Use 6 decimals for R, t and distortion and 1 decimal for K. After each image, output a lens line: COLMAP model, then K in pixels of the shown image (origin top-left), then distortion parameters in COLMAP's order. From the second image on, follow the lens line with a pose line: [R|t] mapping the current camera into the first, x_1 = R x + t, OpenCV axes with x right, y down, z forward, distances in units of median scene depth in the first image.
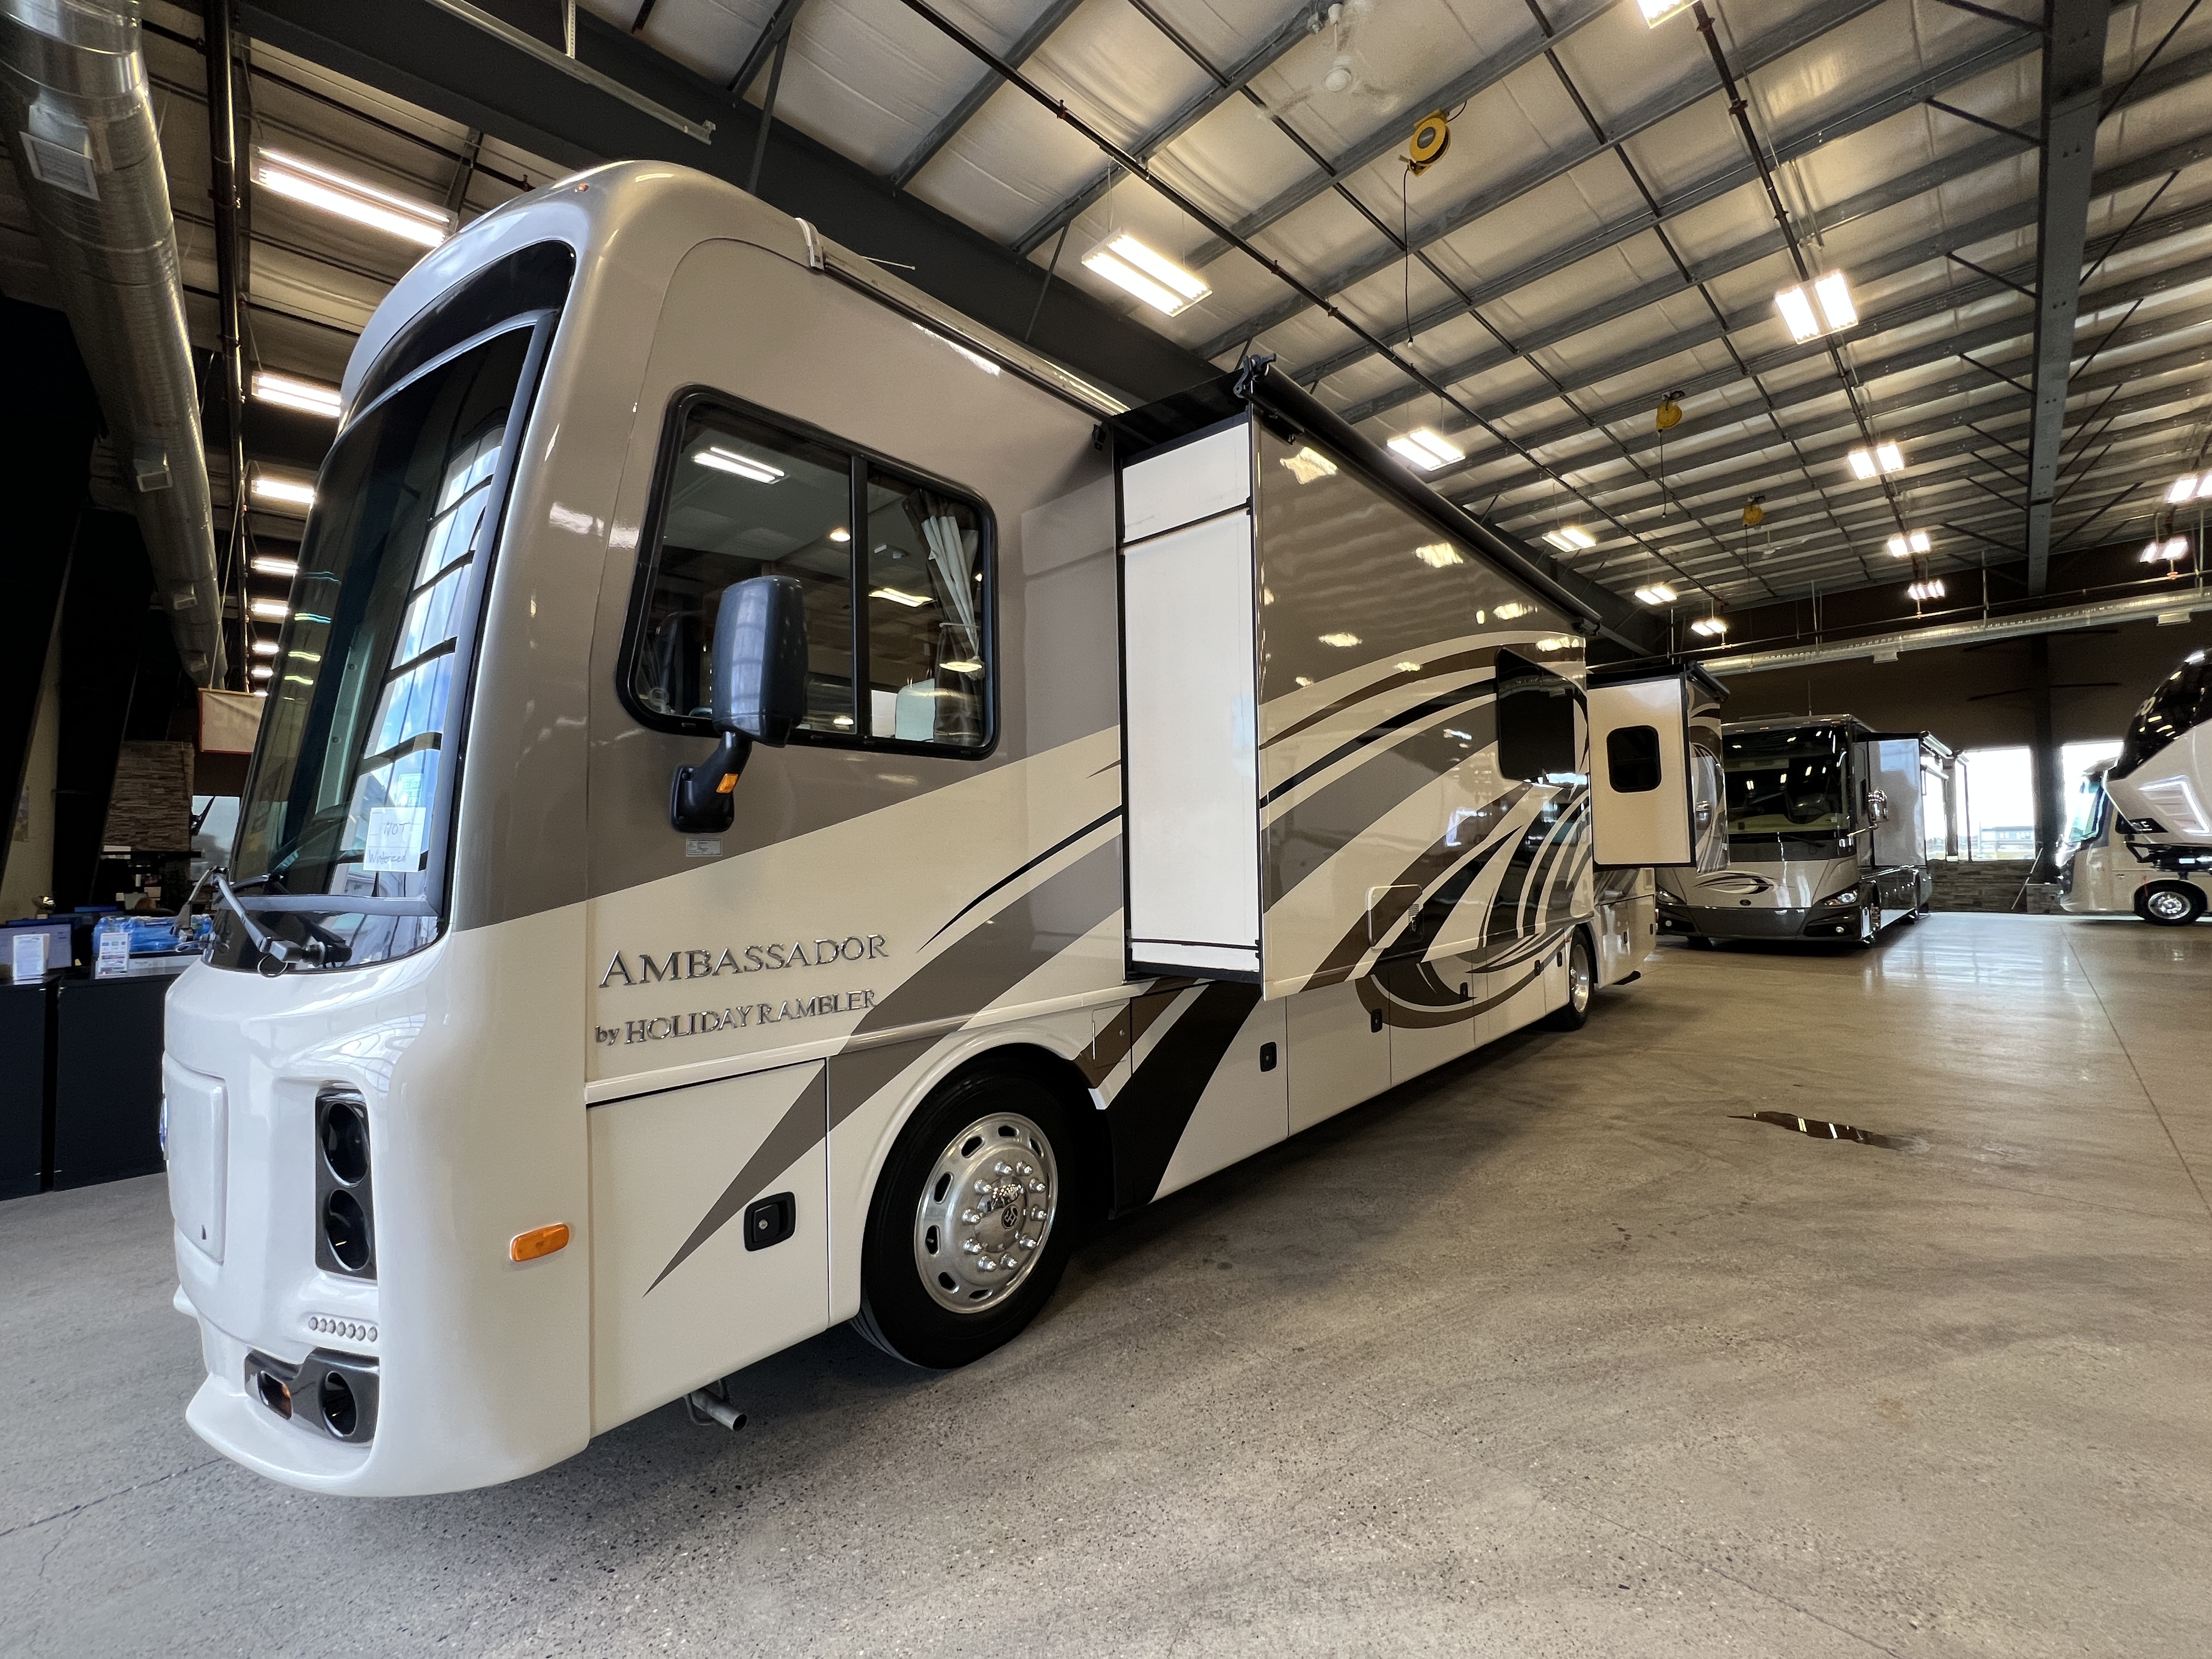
lens RADIAL K [[900.5, 0, 1106.0], [0, 900.5, 829.5], [0, 0, 1]] dist [0.000038, -0.000072]
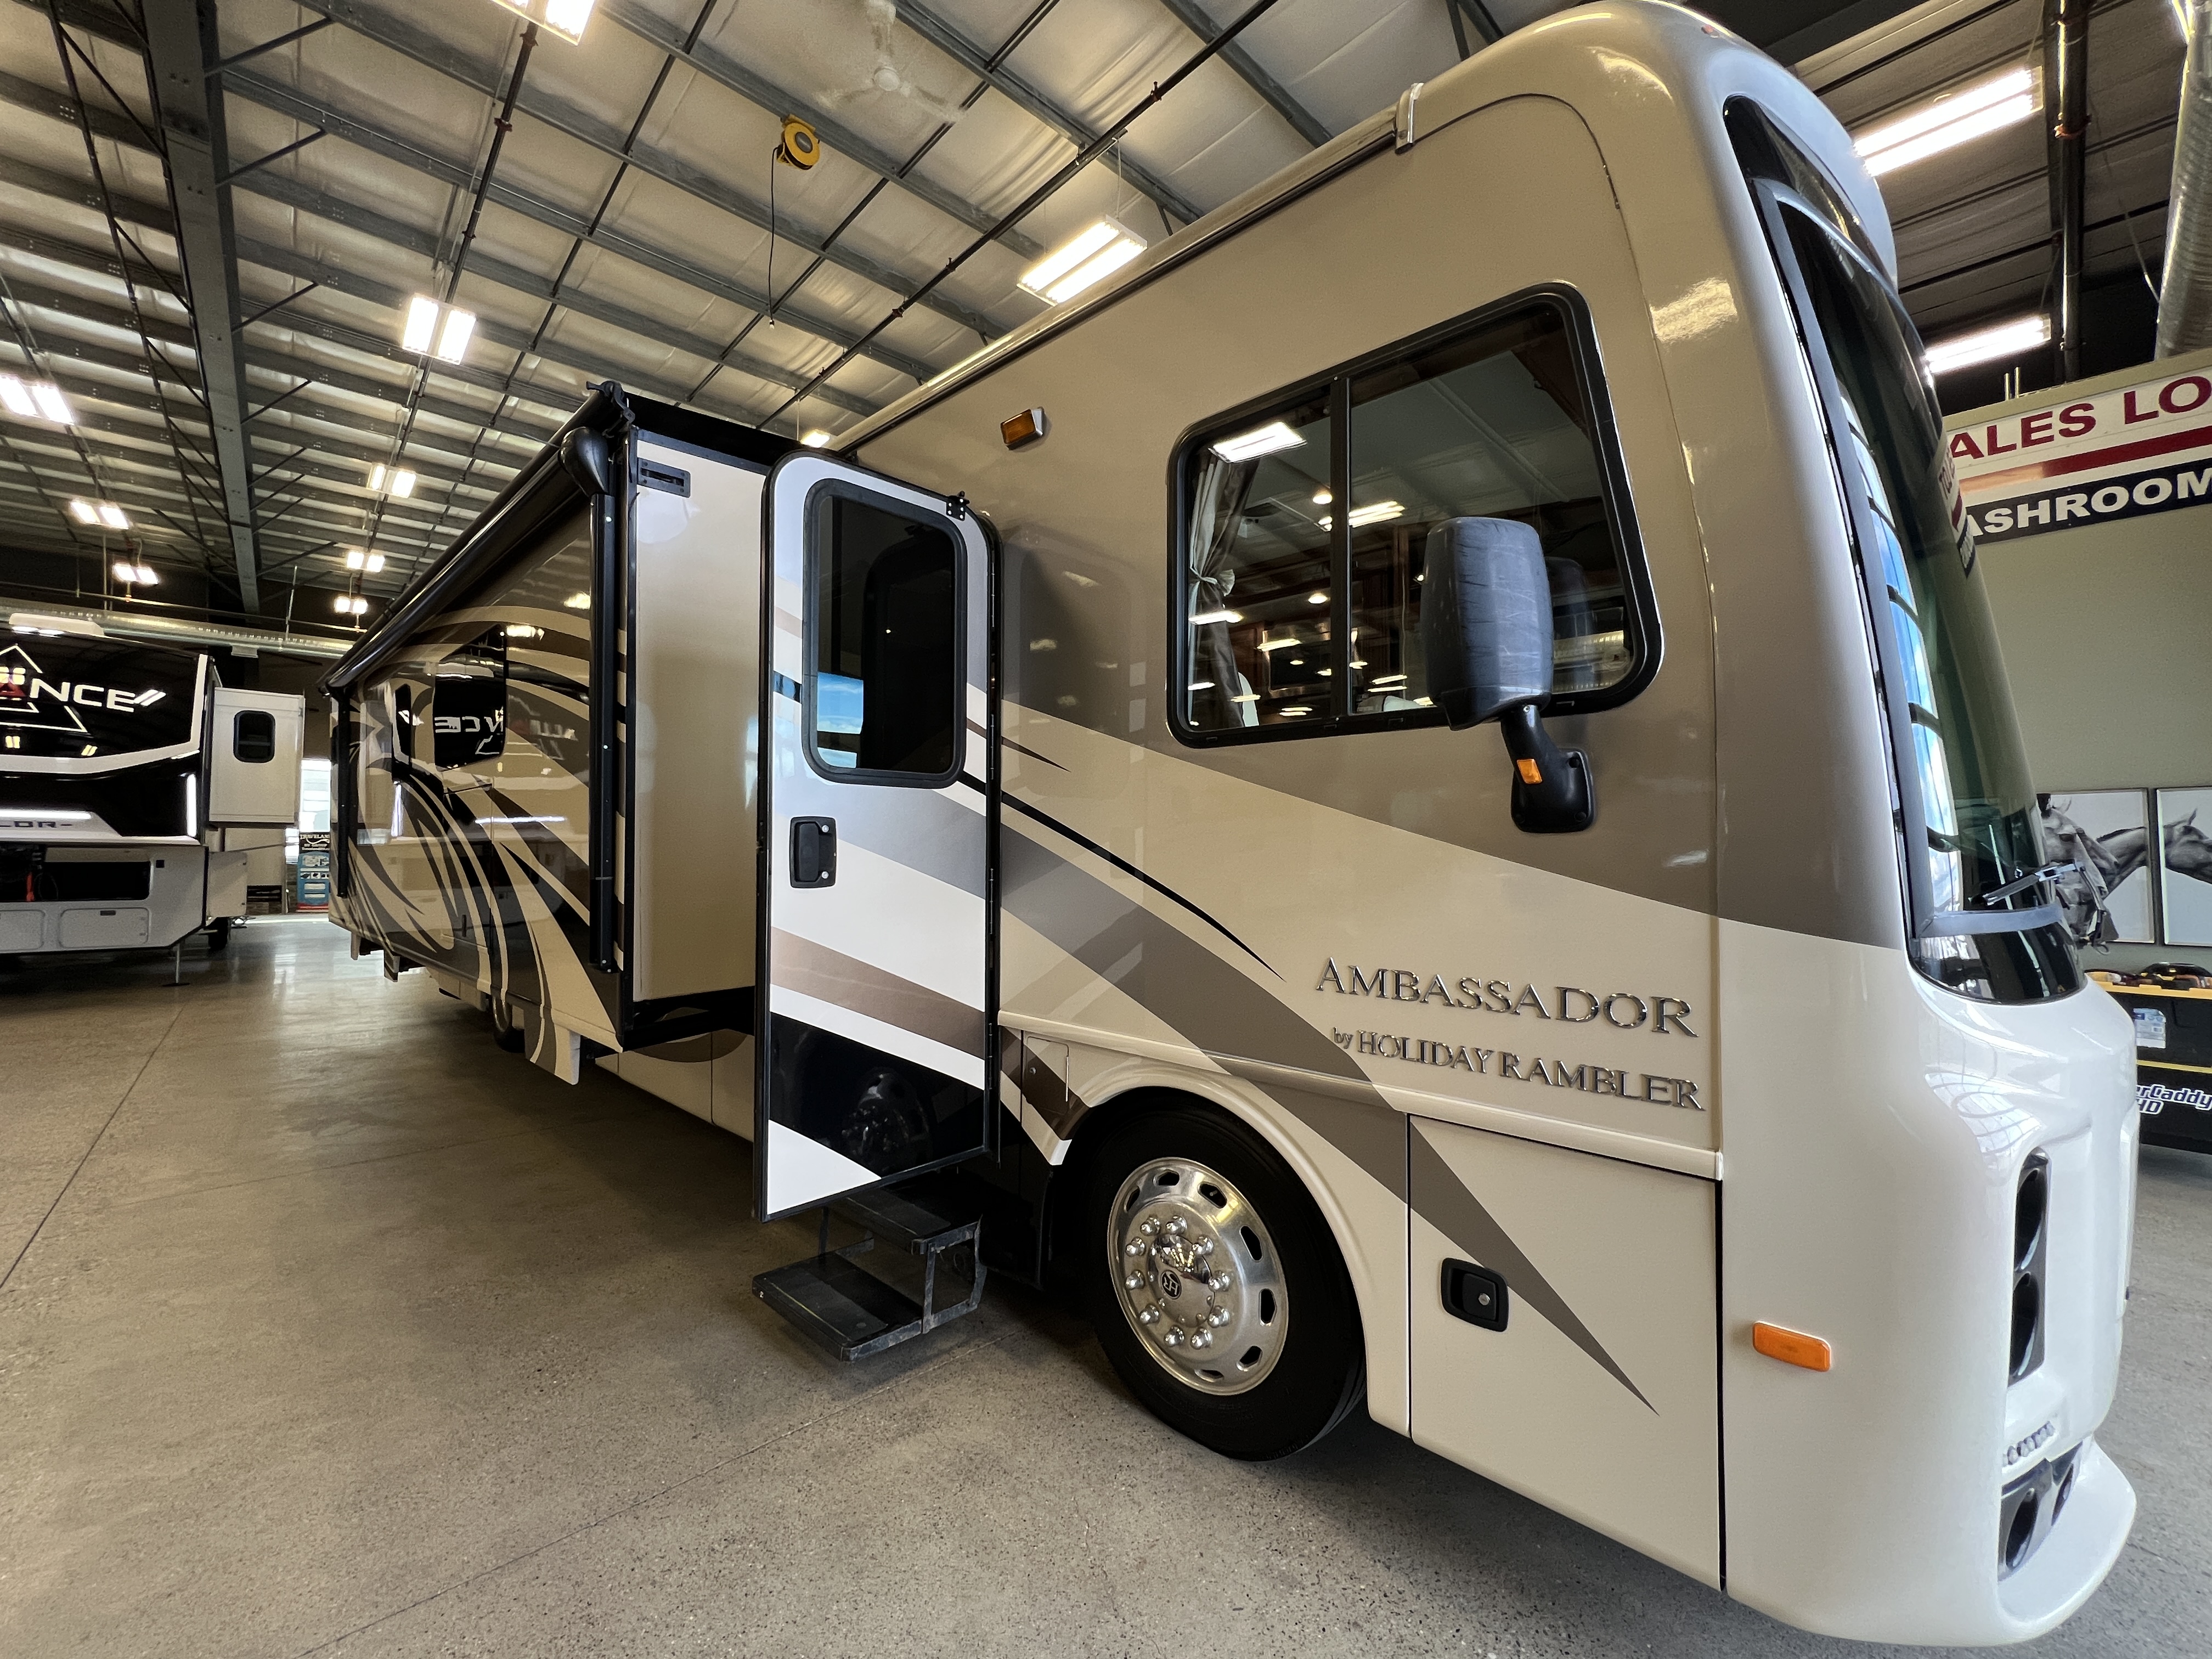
lens RADIAL K [[884.1, 0, 1101.5], [0, 884.1, 824.4], [0, 0, 1]] dist [-0.000229, -0.000313]
pose [[0.022367, 0.052241, 0.998384, -0.172452], [-0.042042, 0.997800, -0.051269, 0.010847], [-0.998865, -0.040827, 0.024514, 0.175948]]
